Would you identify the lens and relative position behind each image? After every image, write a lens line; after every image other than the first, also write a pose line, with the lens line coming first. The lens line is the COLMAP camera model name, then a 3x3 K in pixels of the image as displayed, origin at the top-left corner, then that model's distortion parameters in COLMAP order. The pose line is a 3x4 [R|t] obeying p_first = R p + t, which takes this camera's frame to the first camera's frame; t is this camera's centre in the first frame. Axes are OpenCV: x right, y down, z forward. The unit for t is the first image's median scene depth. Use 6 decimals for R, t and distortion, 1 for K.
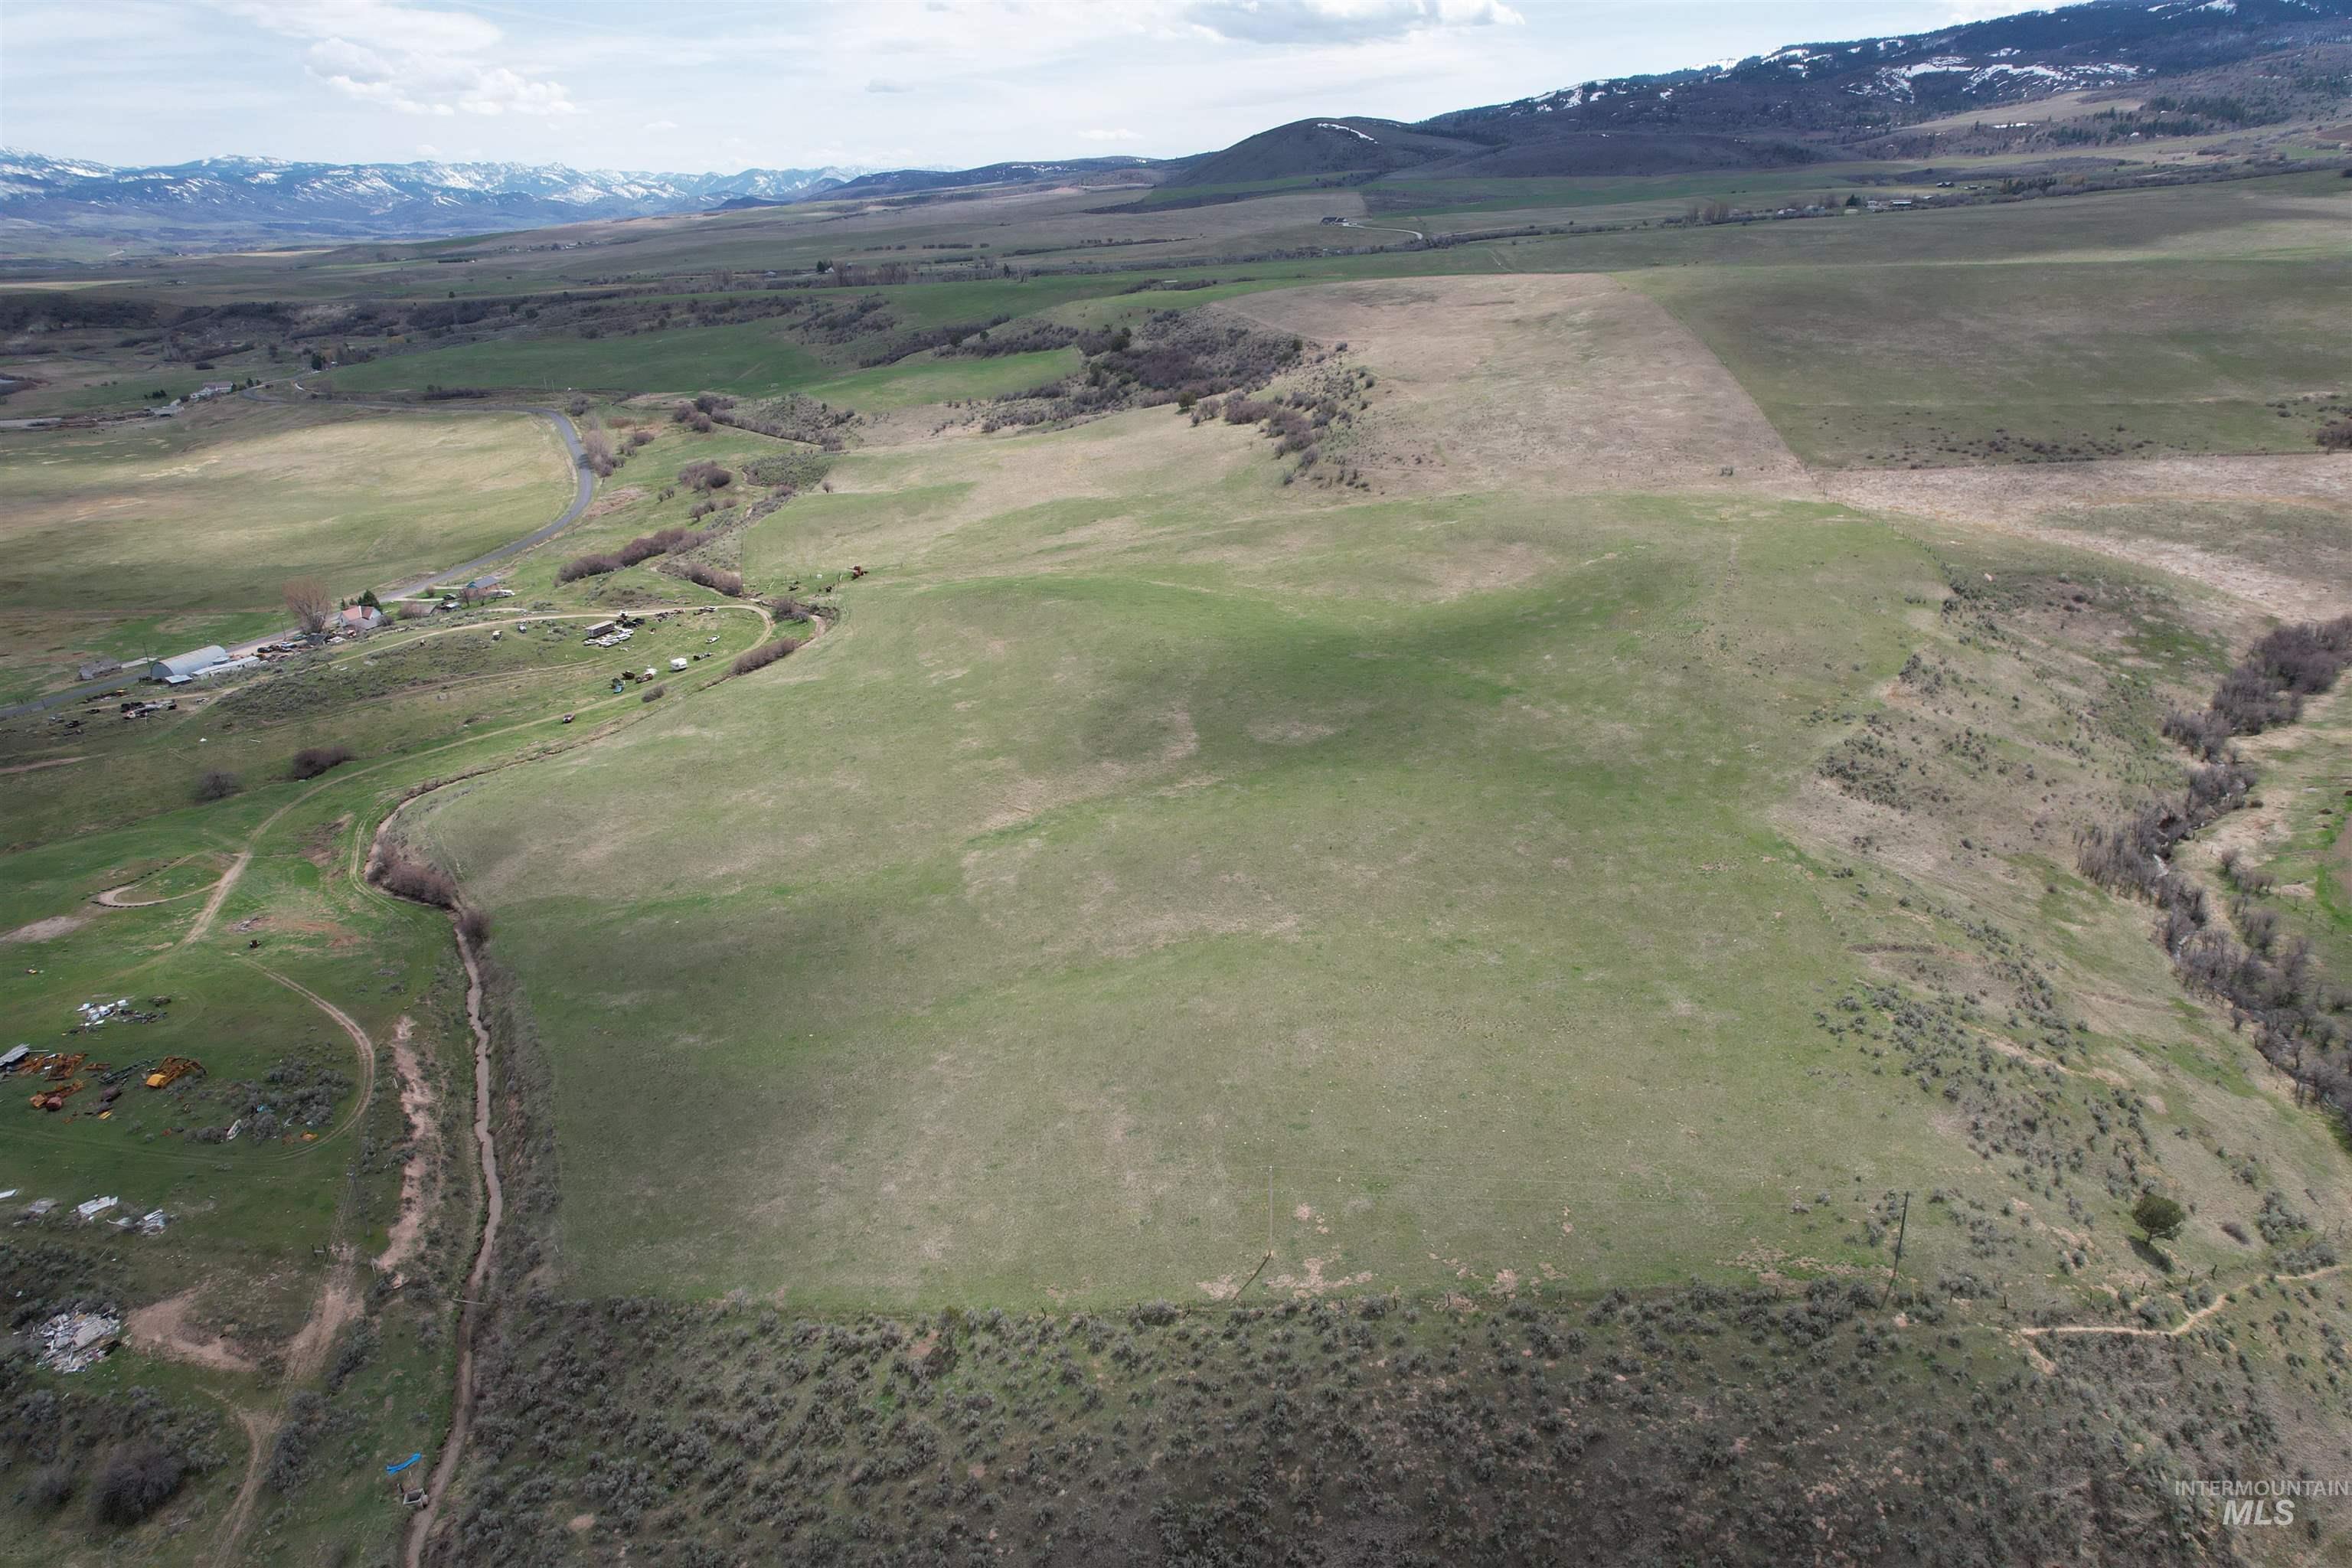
lens RADIAL K [[1508.5, 0, 1165.2], [0, 1508.5, 788.4], [0, 0, 1]] dist [-0.087350, 0.081326]
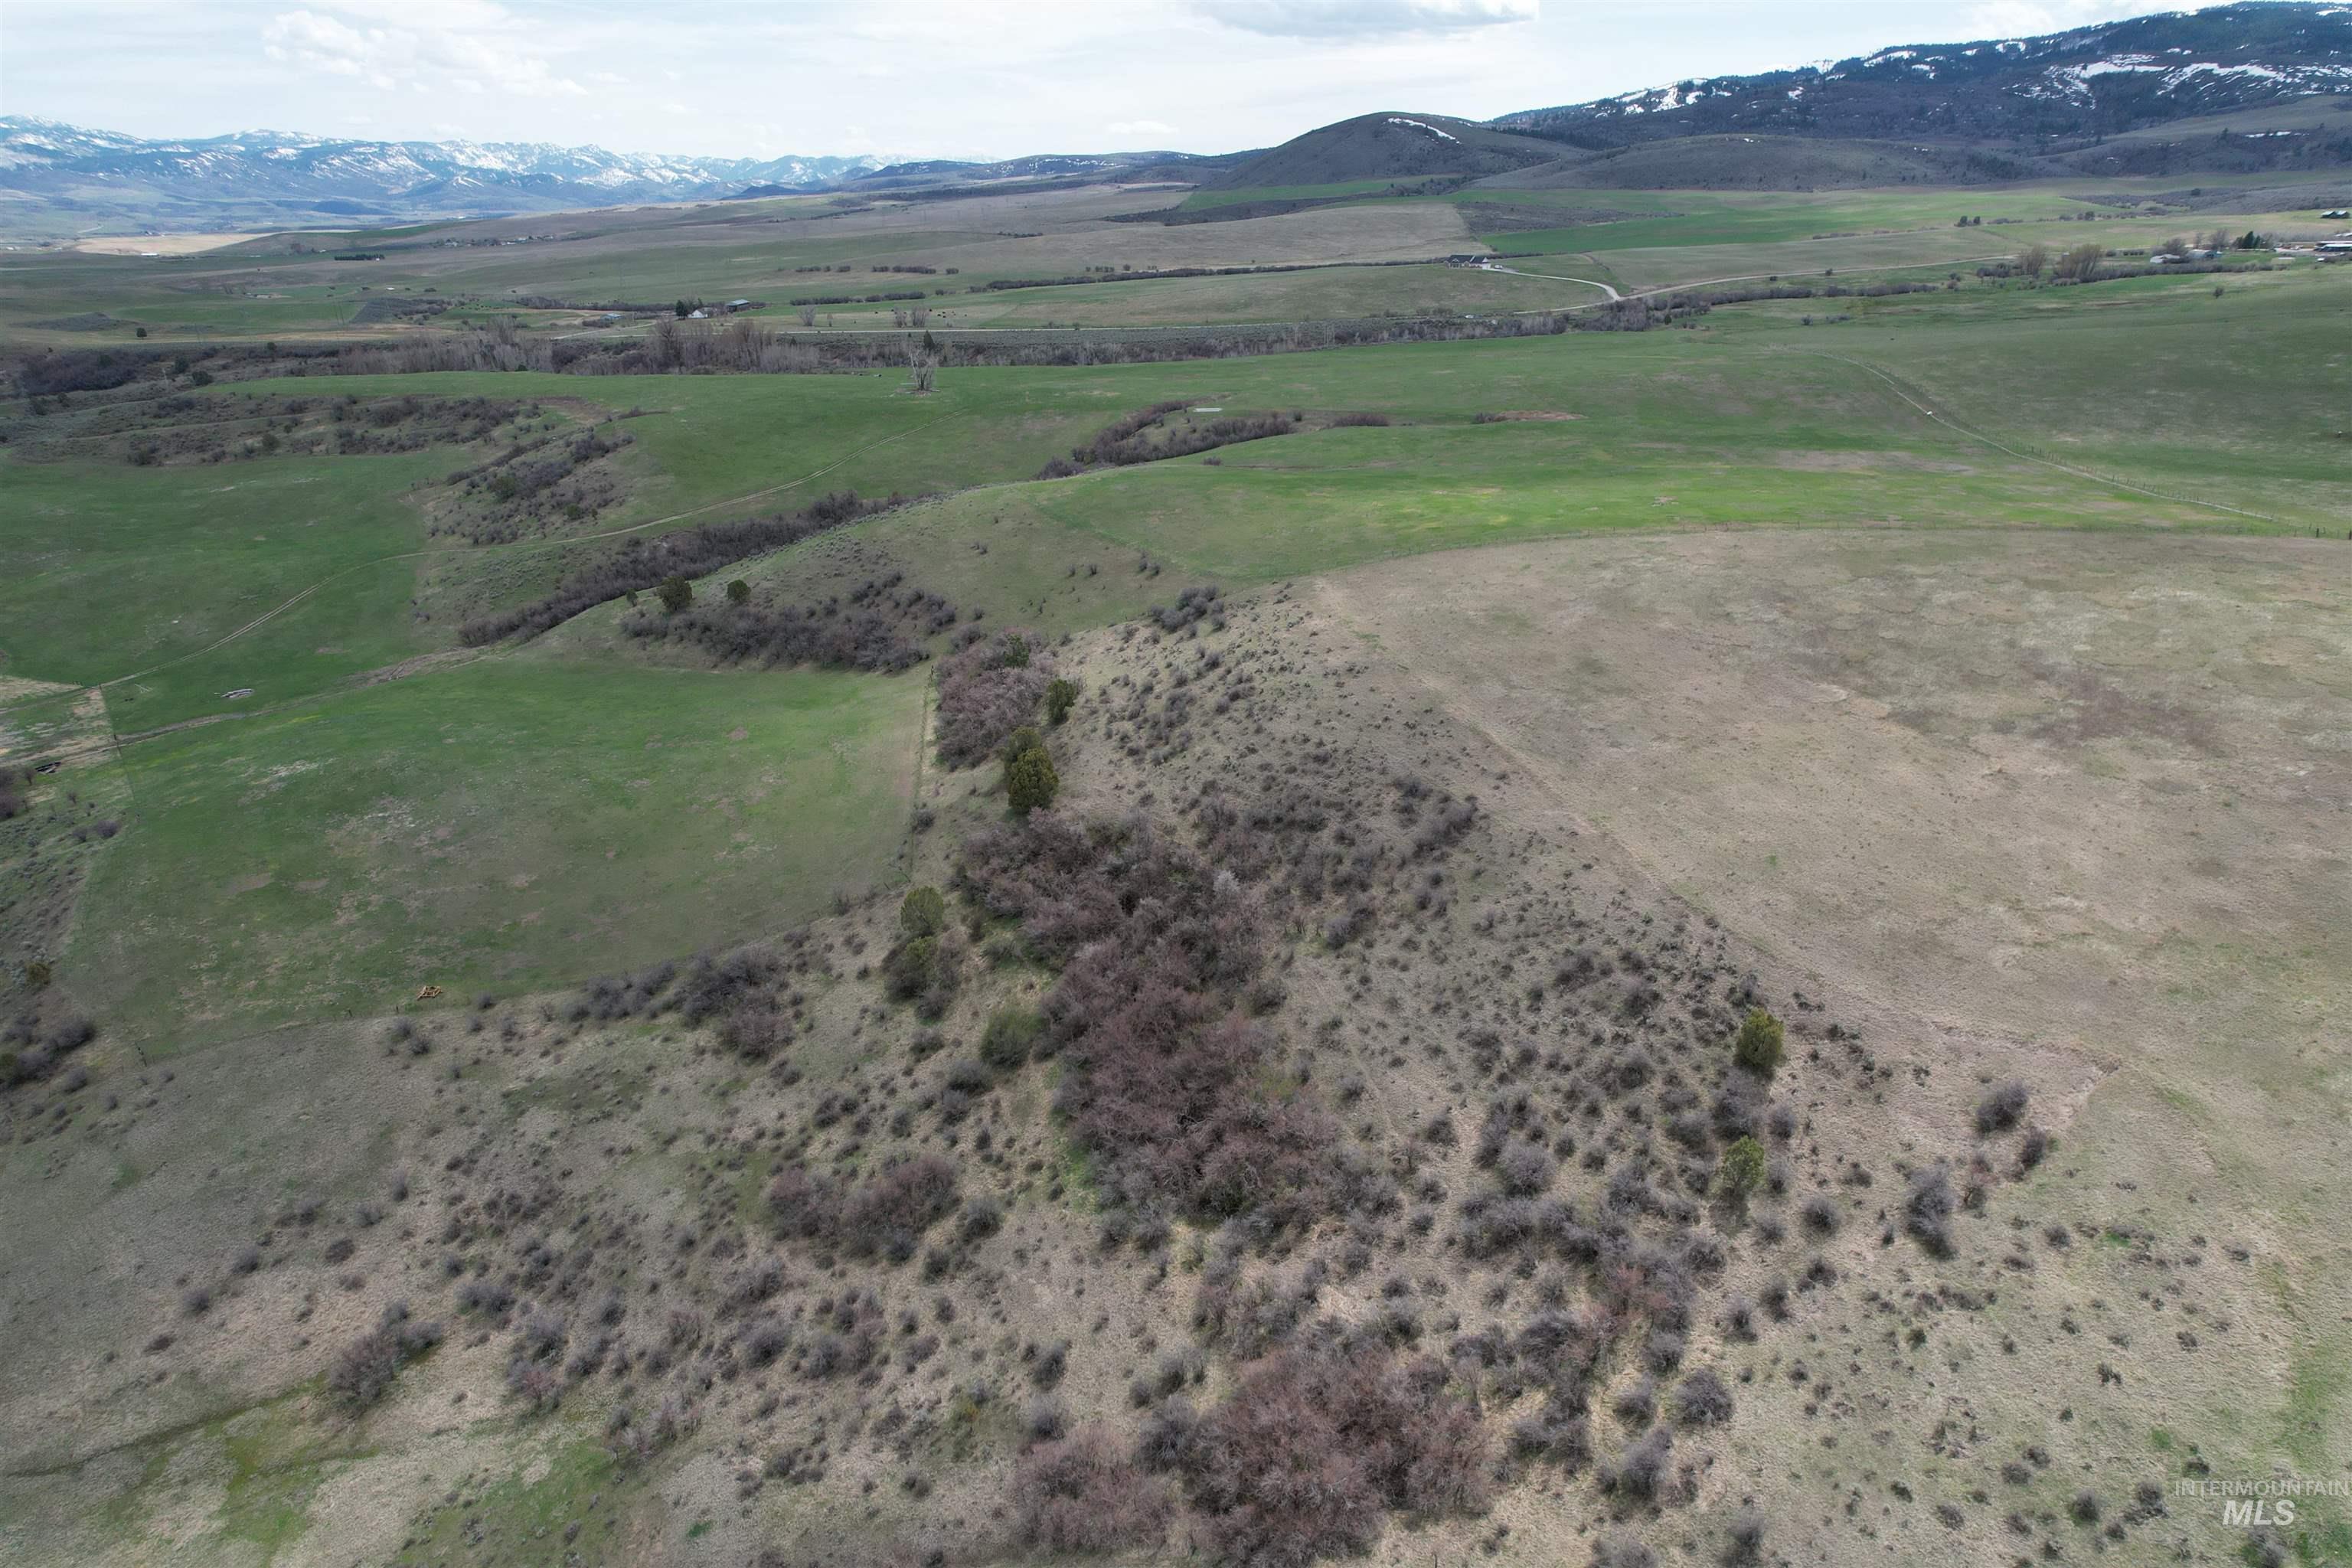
lens RADIAL K [[1508.5, 0, 1165.2], [0, 1508.5, 788.4], [0, 0, 1]] dist [-0.087350, 0.081326]
pose [[0.999408, 0.030021, -0.016820, 0.000849], [-0.029978, 0.999547, 0.002761, -0.085907], [0.016896, -0.002255, 0.999855, 0.202024]]
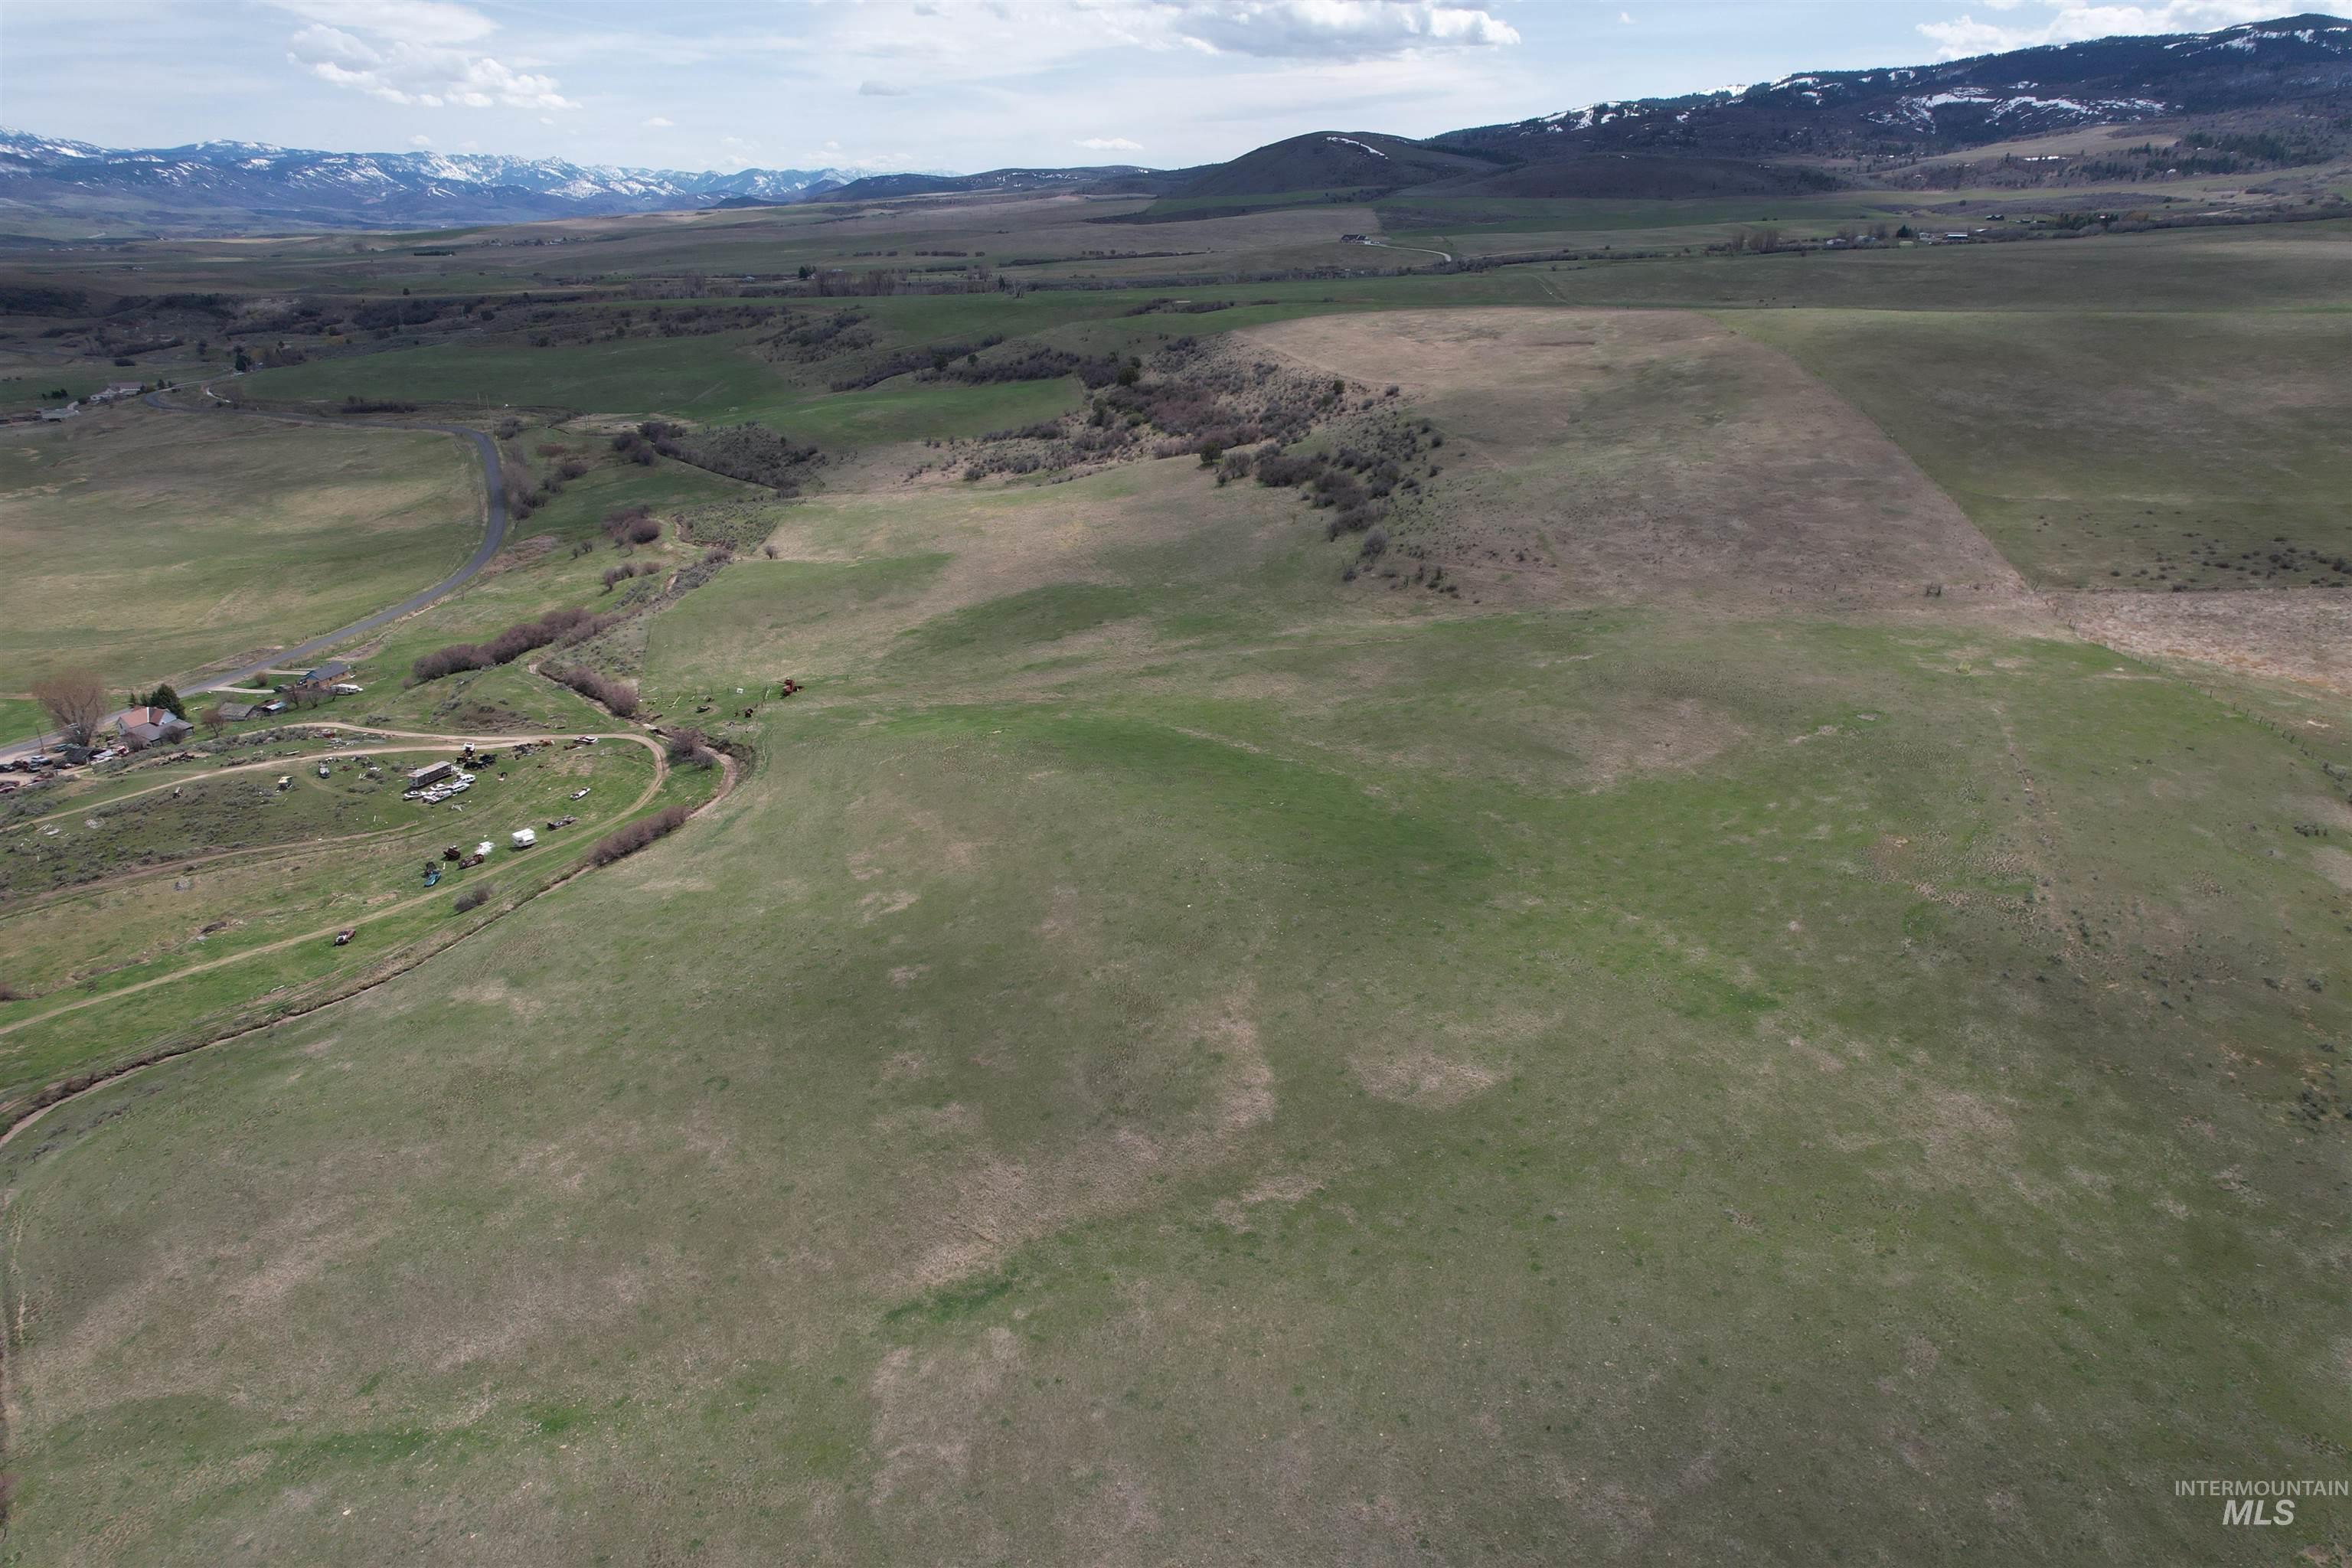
lens RADIAL K [[1508.5, 0, 1165.2], [0, 1508.5, 788.4], [0, 0, 1]] dist [-0.087350, 0.081326]
pose [[0.999671, 0.023846, 0.009394, -0.003307], [-0.023785, 0.999695, -0.006651, -0.015742], [-0.009550, 0.006426, 0.999934, 0.039926]]
